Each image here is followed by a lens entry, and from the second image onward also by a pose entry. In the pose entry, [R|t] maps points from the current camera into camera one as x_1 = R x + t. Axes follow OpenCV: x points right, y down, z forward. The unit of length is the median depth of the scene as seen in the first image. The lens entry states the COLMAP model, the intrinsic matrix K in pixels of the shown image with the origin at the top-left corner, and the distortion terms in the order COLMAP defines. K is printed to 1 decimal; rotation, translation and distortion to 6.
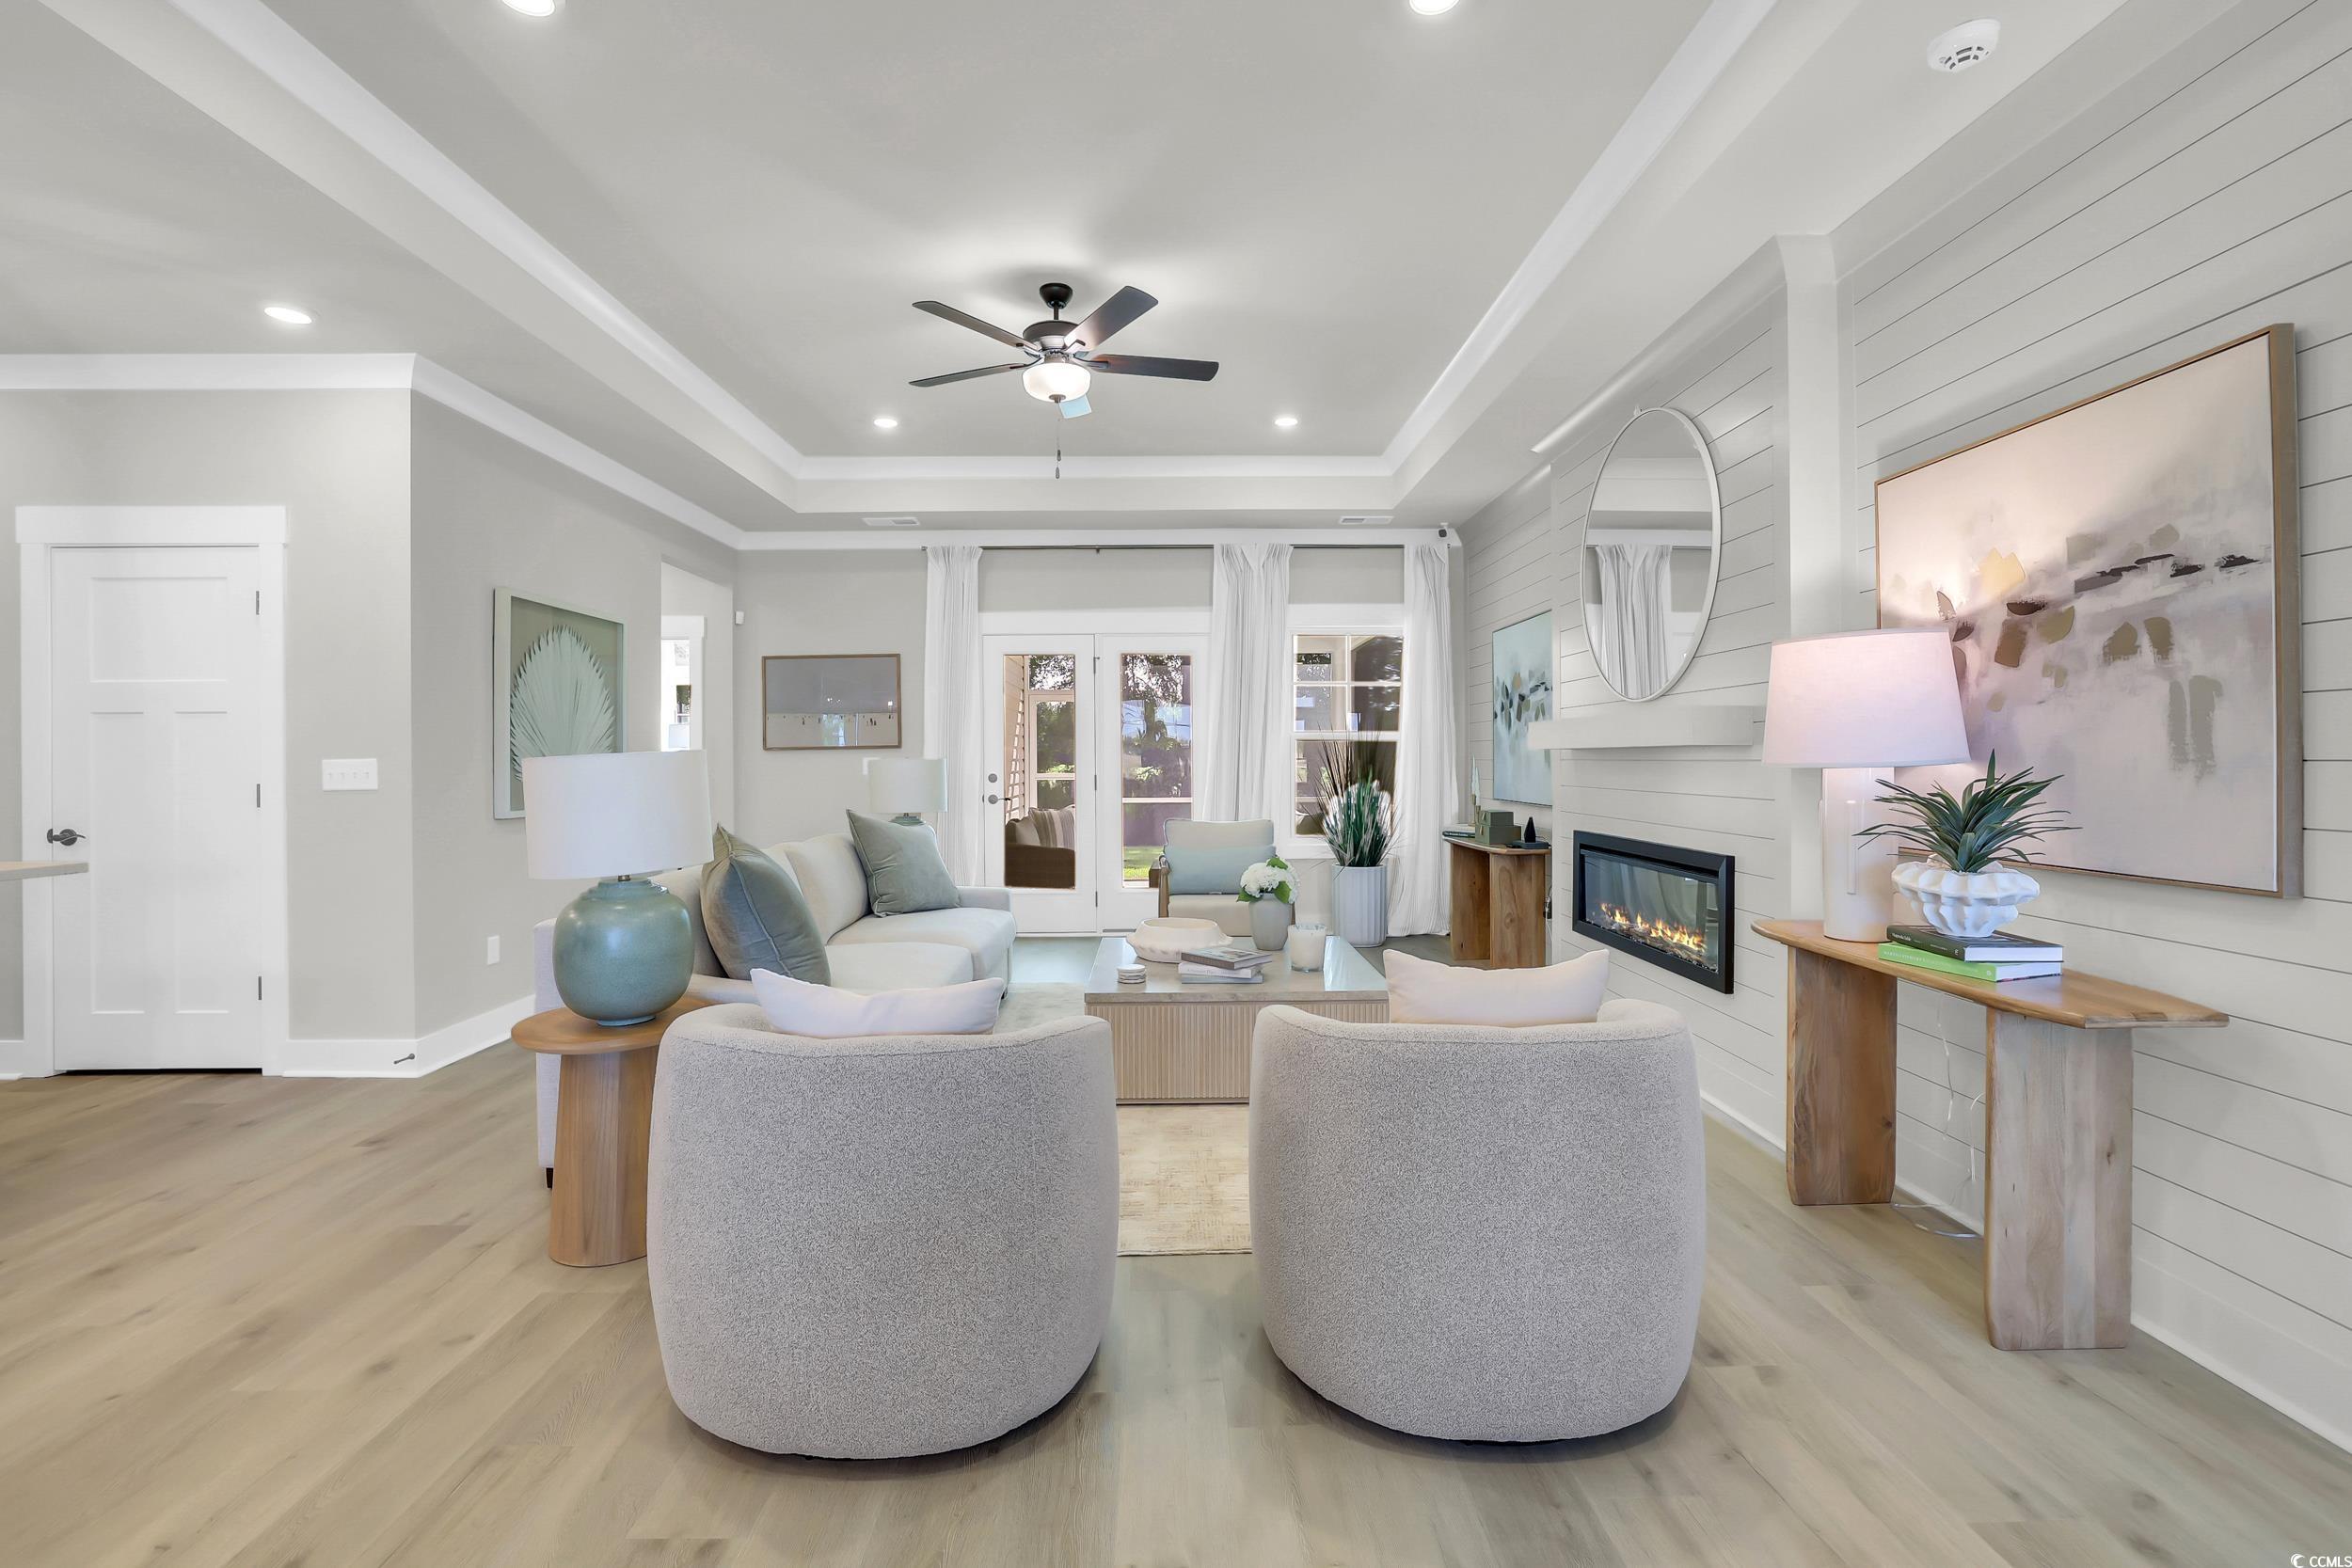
lens RADIAL K [[1012.6, 0, 1181.6], [0, 1012.6, 761.0], [0, 0, 1]] dist [-0.033091, 0.009072]
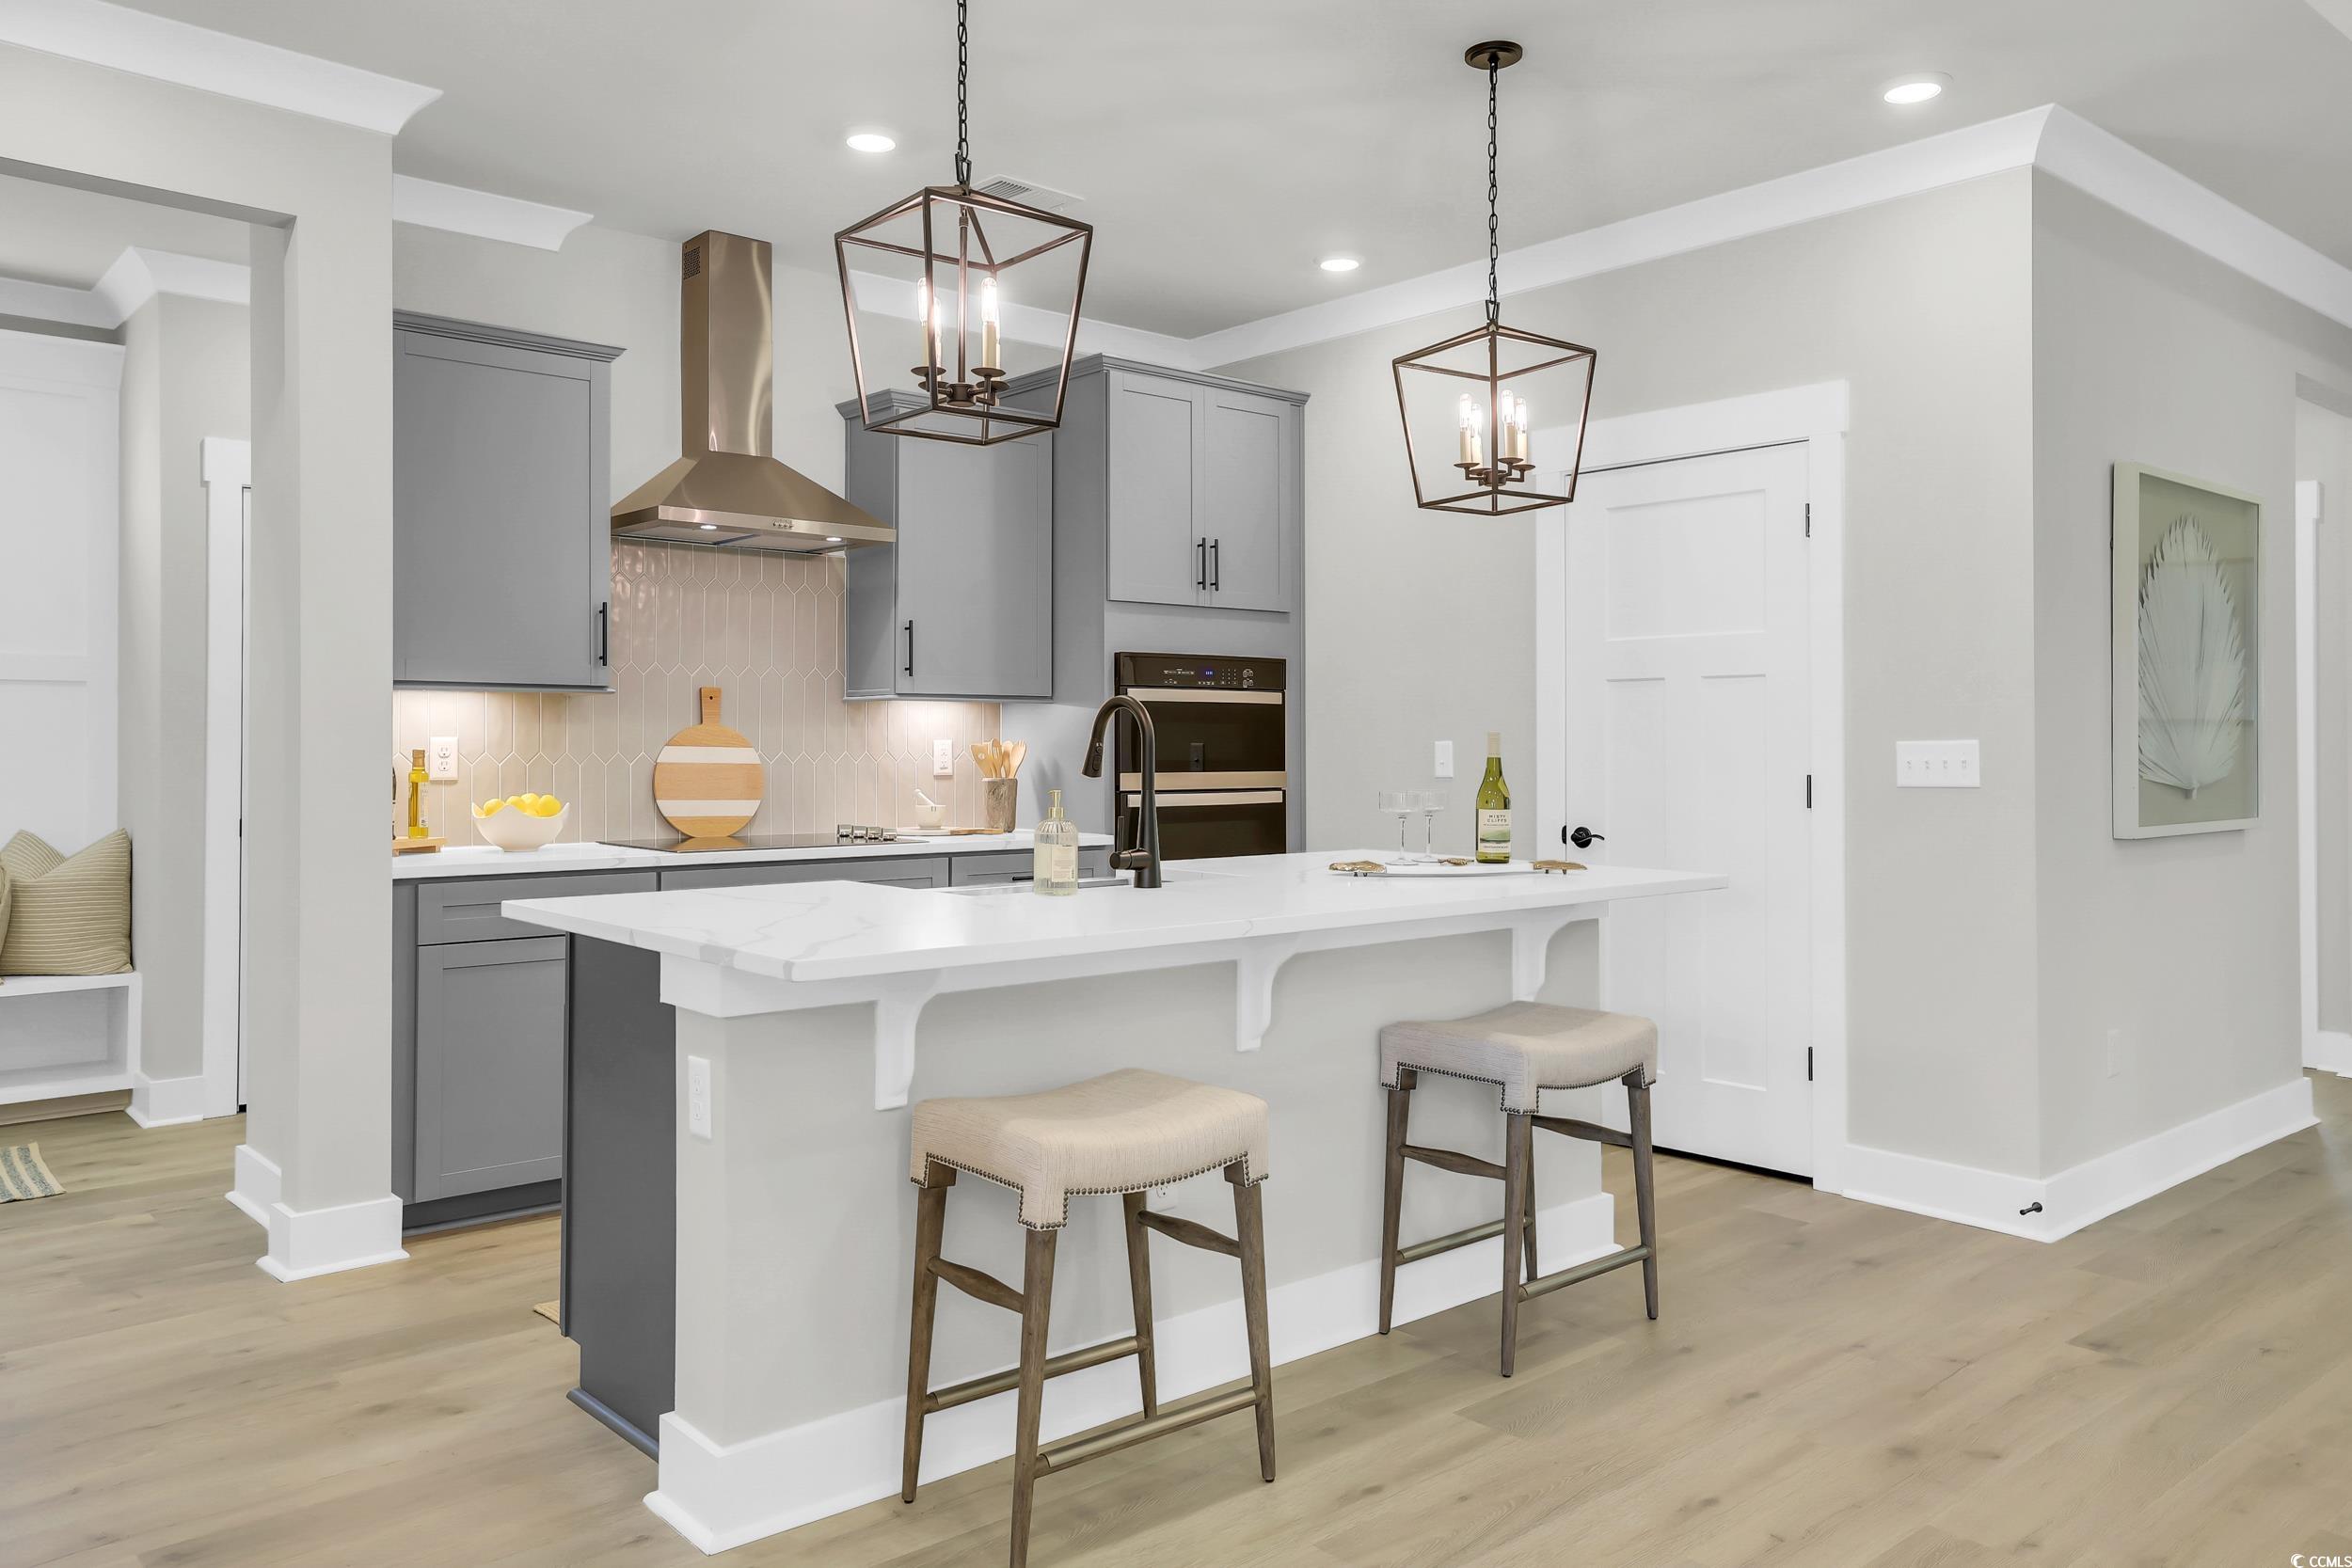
lens RADIAL K [[1684.1, 0, 1190.7], [0, 1684.1, 724.8], [0, 0, 1]] dist [0.016913, 0.008343]
pose [[0.646429, -0.005041, -0.762958, -0.297225], [-0.003601, 0.999947, -0.009658, 0.000606], [0.762966, 0.008990, 0.646376, -0.123118]]
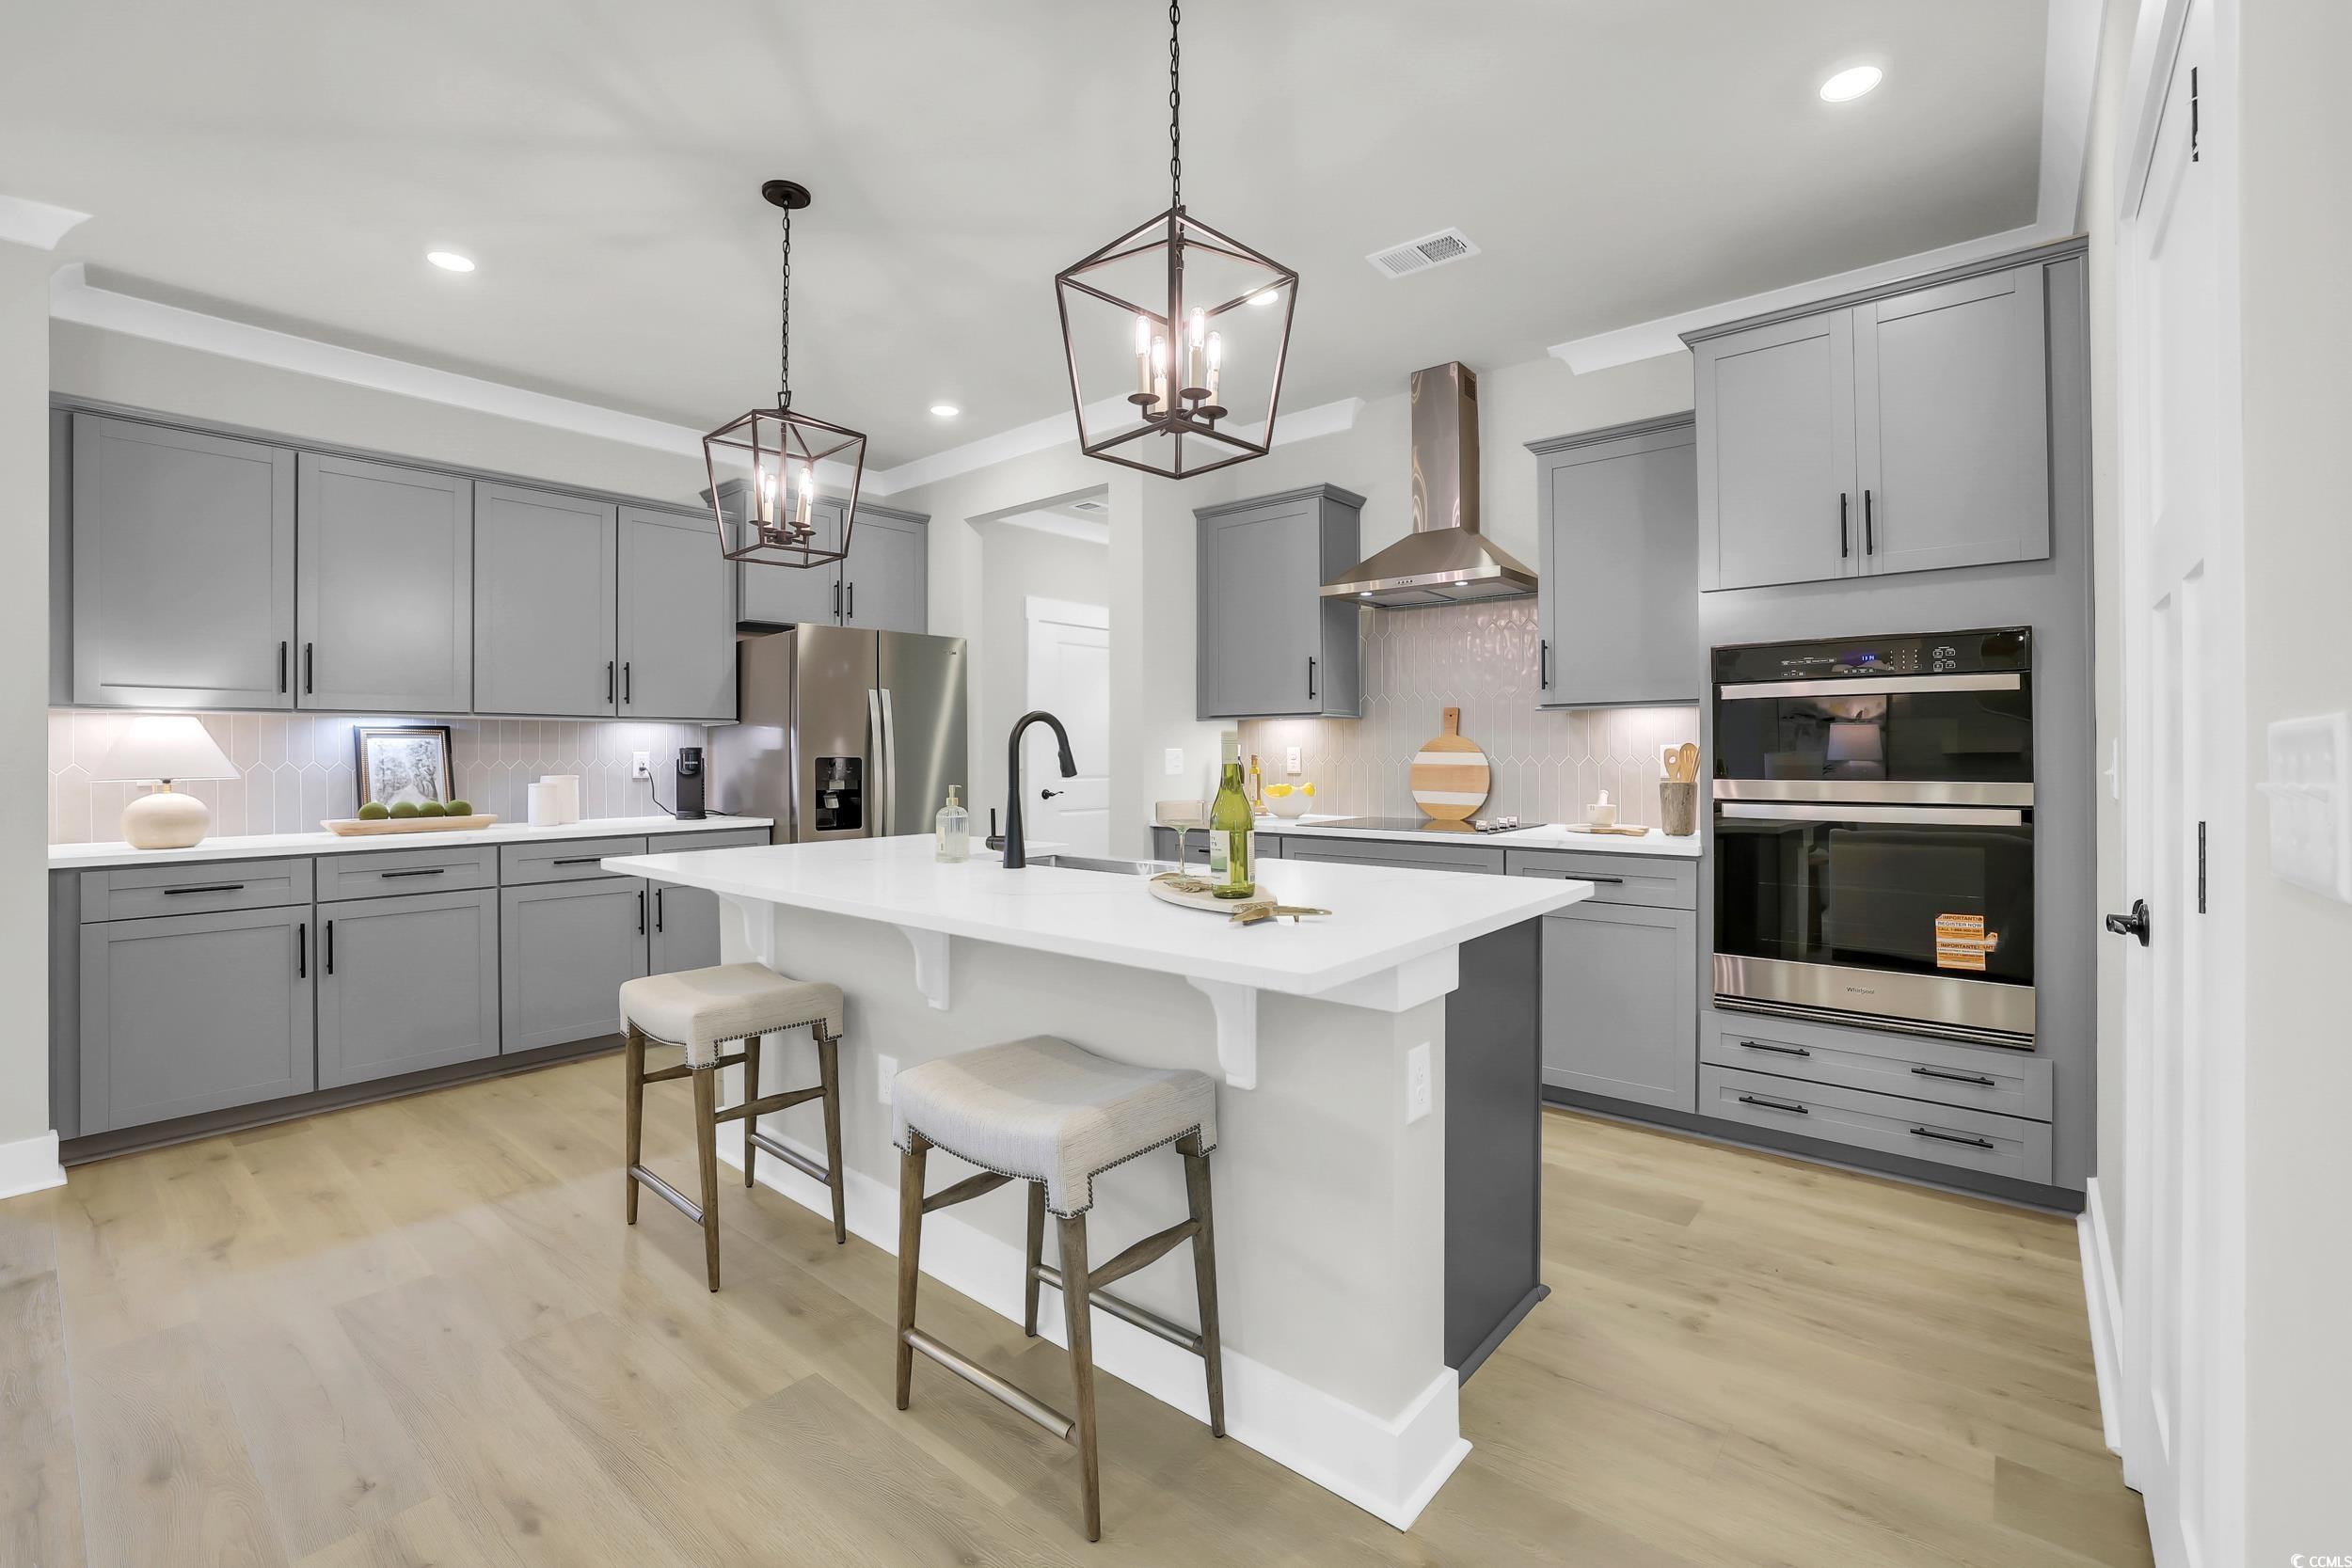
lens RADIAL K [[1012.6, 0, 1165.9], [0, 1012.6, 750.4], [0, 0, 1]] dist [-0.033091, 0.009072]
pose [[-0.658009, 0.003234, -0.753003, -0.567411], [0.006815, 0.999975, -0.001660, 0.004152], [0.752979, -0.006224, -0.658015, 0.967984]]
